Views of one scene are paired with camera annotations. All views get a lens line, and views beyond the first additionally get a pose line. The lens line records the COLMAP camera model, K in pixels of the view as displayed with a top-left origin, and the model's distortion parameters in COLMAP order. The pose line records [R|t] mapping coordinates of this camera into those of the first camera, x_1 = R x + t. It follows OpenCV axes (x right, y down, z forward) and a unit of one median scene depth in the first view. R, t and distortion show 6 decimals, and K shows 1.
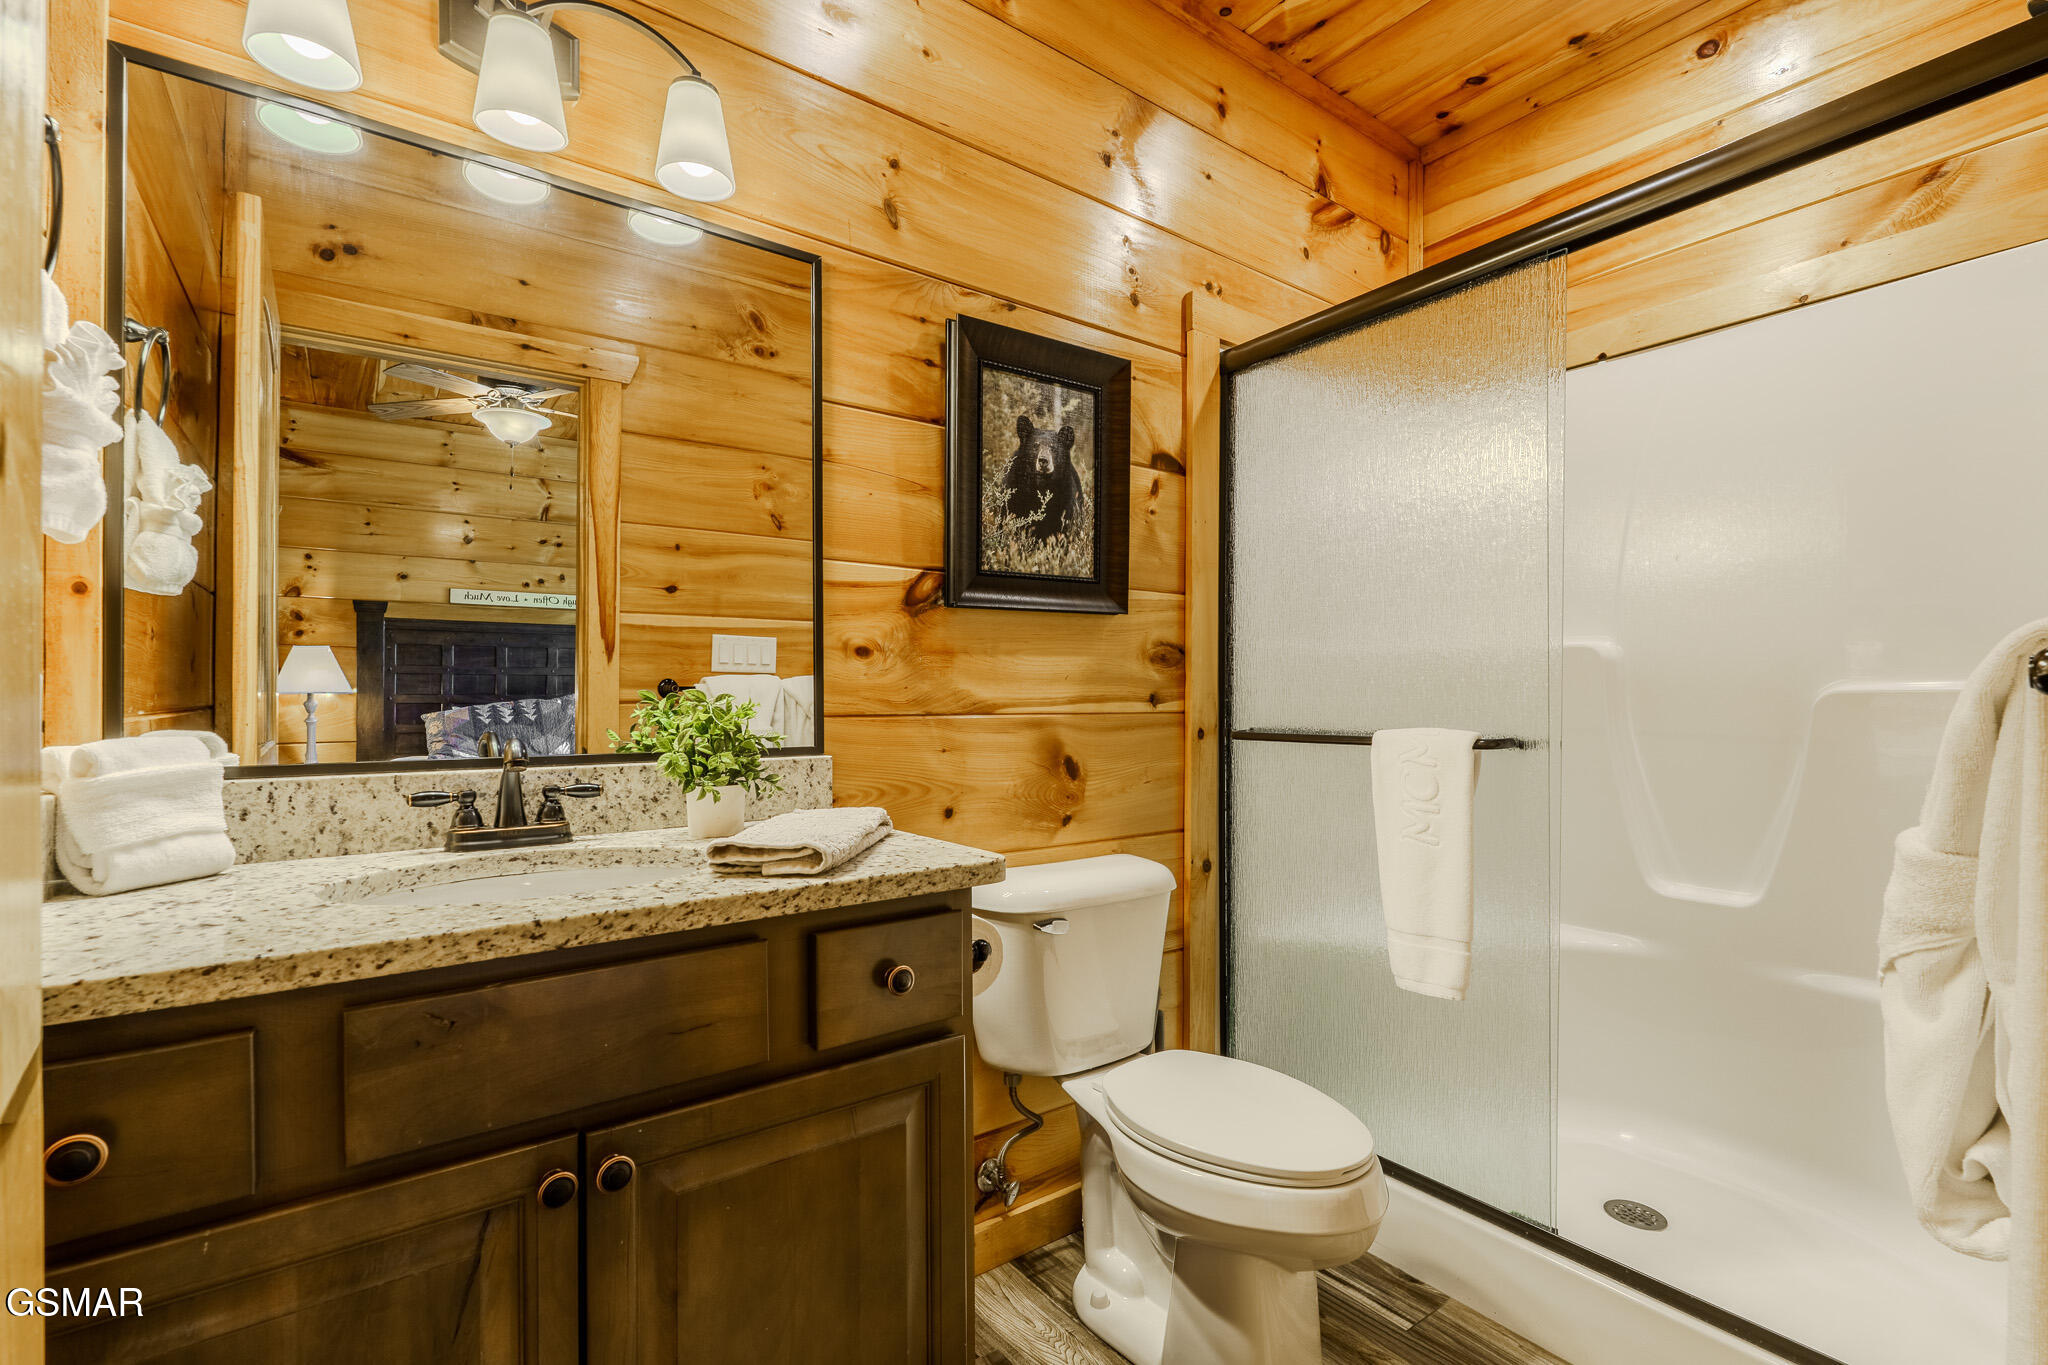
lens RADIAL K [[895.4, 0, 1030.9], [0, 895.4, 676.6], [0, 0, 1]] dist [0.000450, -0.000243]
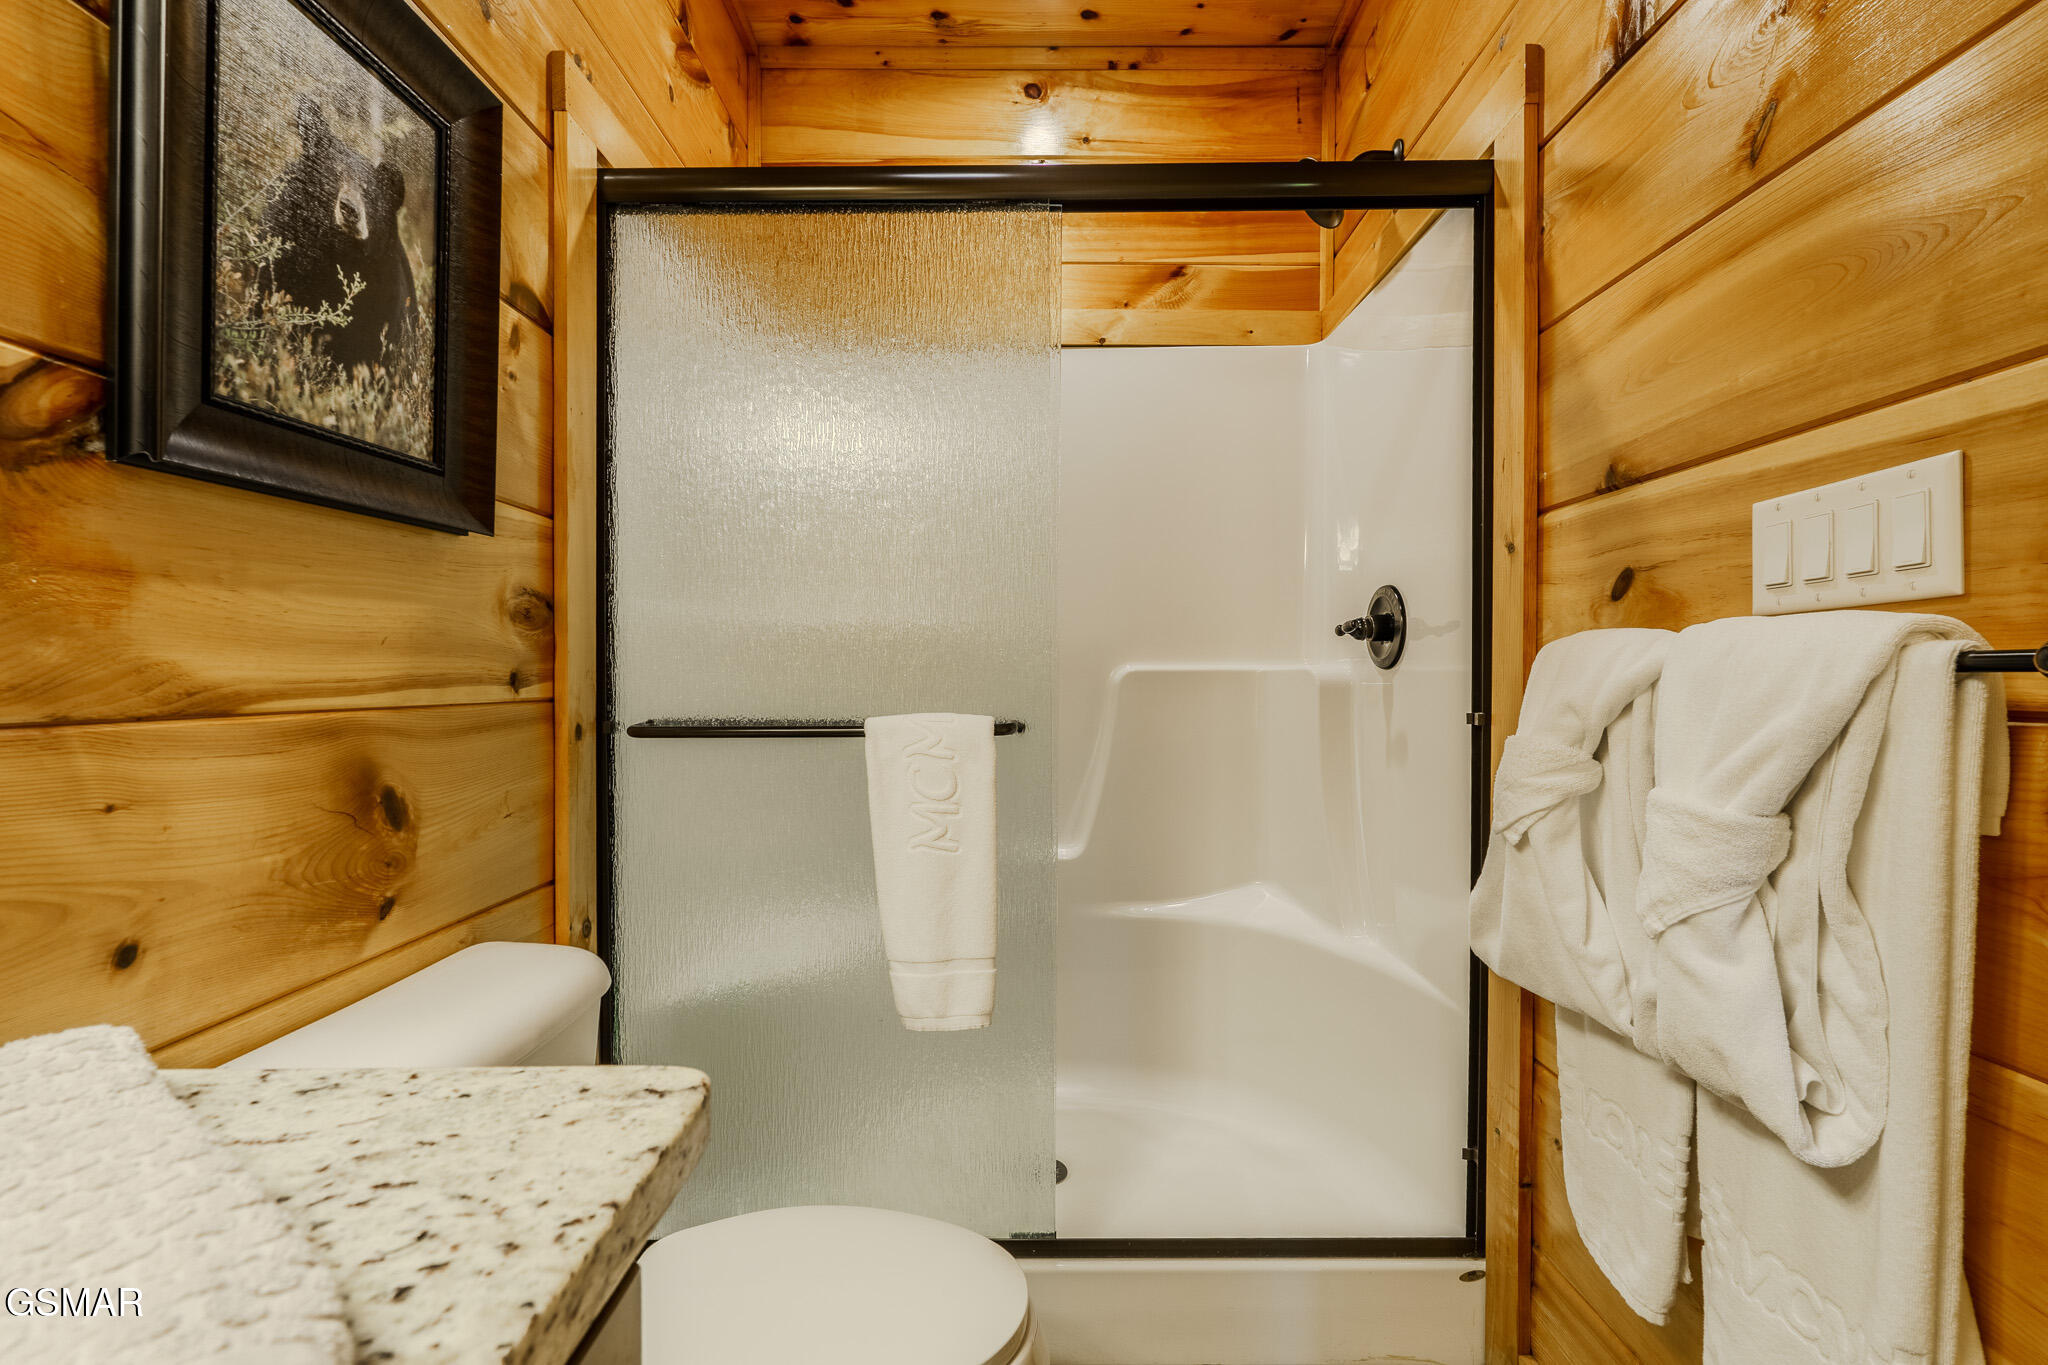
lens RADIAL K [[895.4, 0, 1030.9], [0, 895.4, 676.6], [0, 0, 1]] dist [0.000450, -0.000243]
pose [[0.599840, -0.001883, 0.800118, -0.158037], [-0.018787, 0.999688, 0.016437, 0.006510], [-0.799899, -0.024891, 0.599618, 0.378624]]
